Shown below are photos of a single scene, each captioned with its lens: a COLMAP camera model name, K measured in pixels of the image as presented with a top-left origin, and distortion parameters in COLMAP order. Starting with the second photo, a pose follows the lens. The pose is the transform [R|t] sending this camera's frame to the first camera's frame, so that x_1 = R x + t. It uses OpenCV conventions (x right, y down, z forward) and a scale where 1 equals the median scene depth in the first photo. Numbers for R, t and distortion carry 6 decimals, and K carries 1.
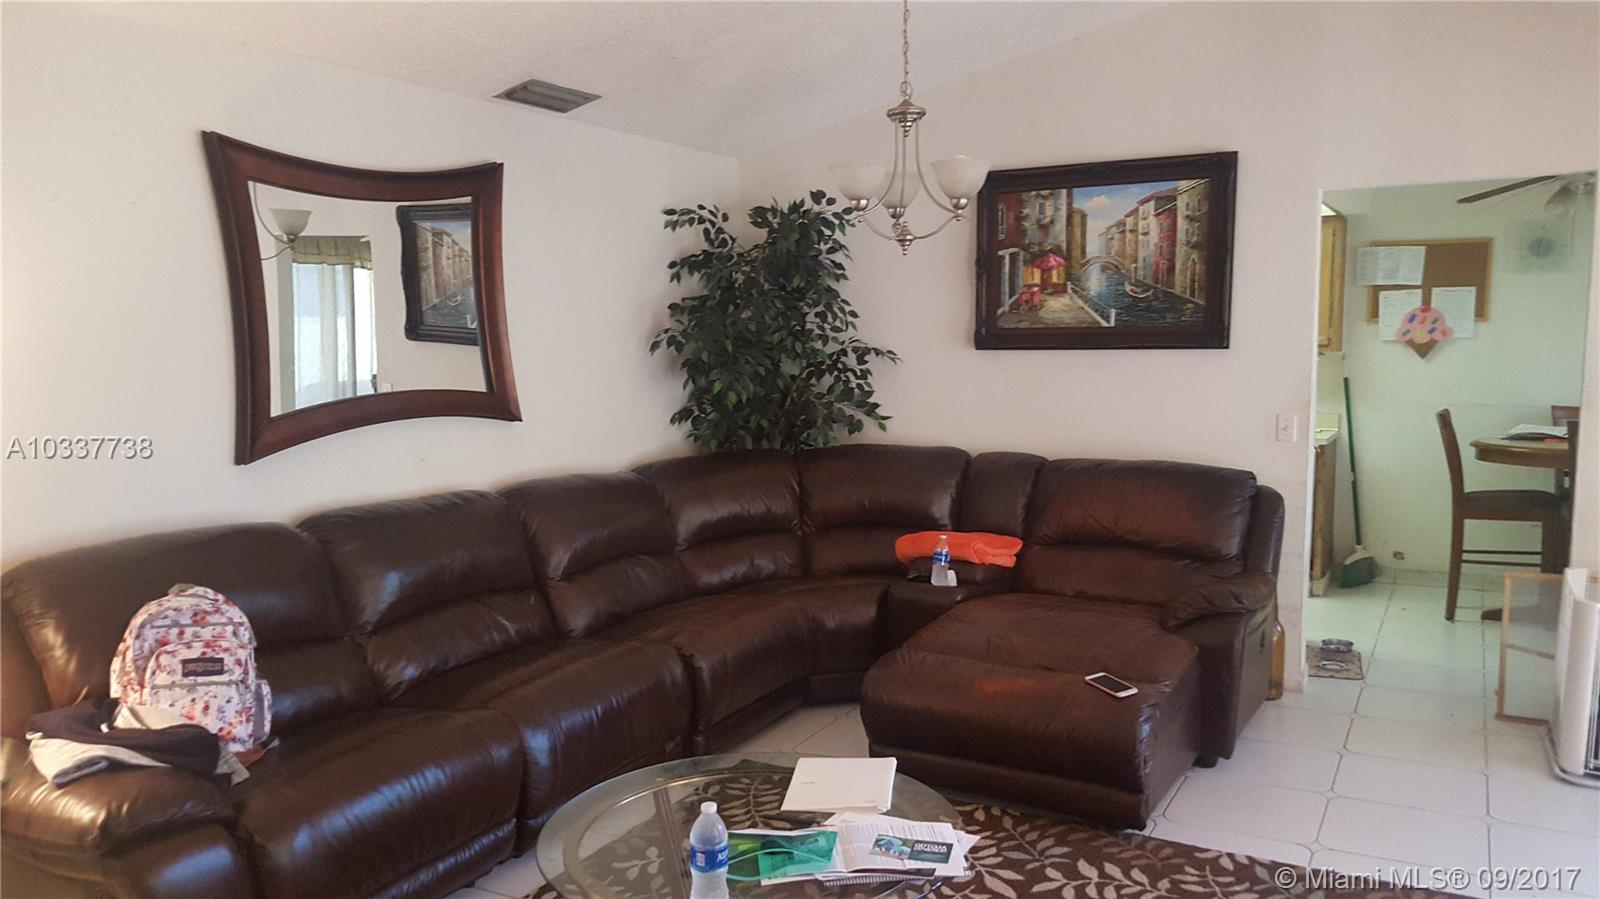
lens RADIAL K [[1198.6, 0, 785.9], [0, 1198.6, 480.8], [0, 0, 1]] dist [0.068366, -0.114899]
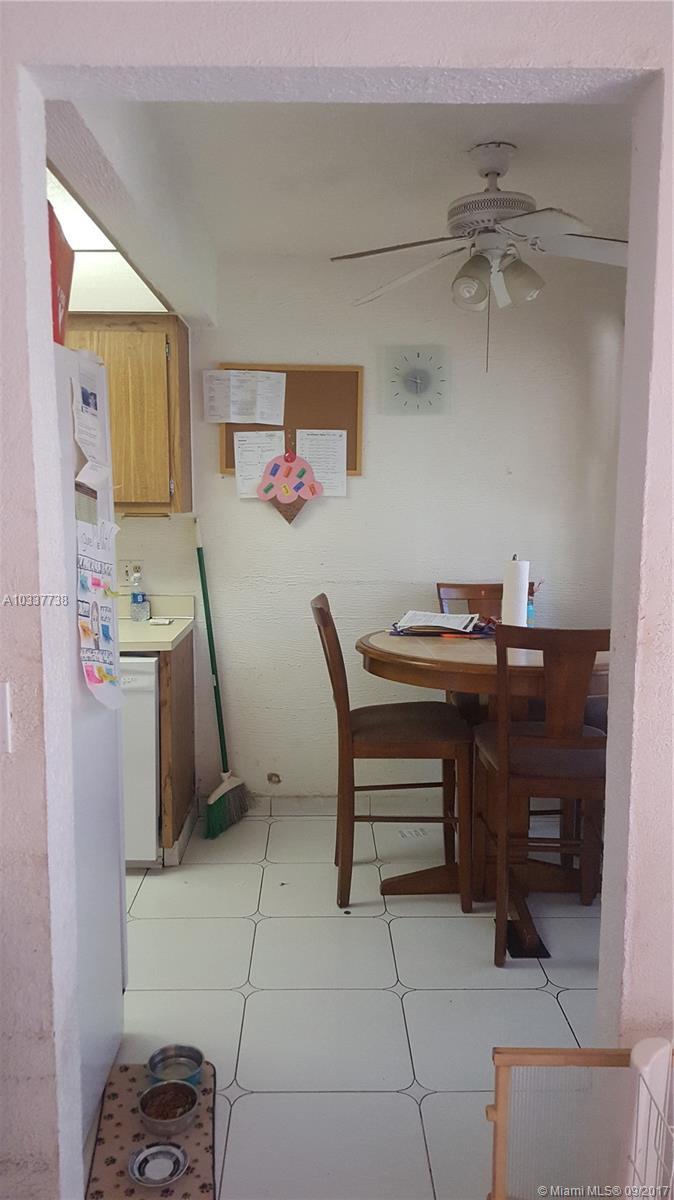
lens RADIAL K [[899.0, 0, 336.3], [0, 899.0, 603.8], [0, 0, 1]] dist [0.068366, -0.114899]
pose [[0.860305, -0.045920, 0.507707, 0.262569], [0.047128, 0.998834, 0.010483, -0.054707], [-0.507597, 0.014909, 0.861466, 0.500355]]
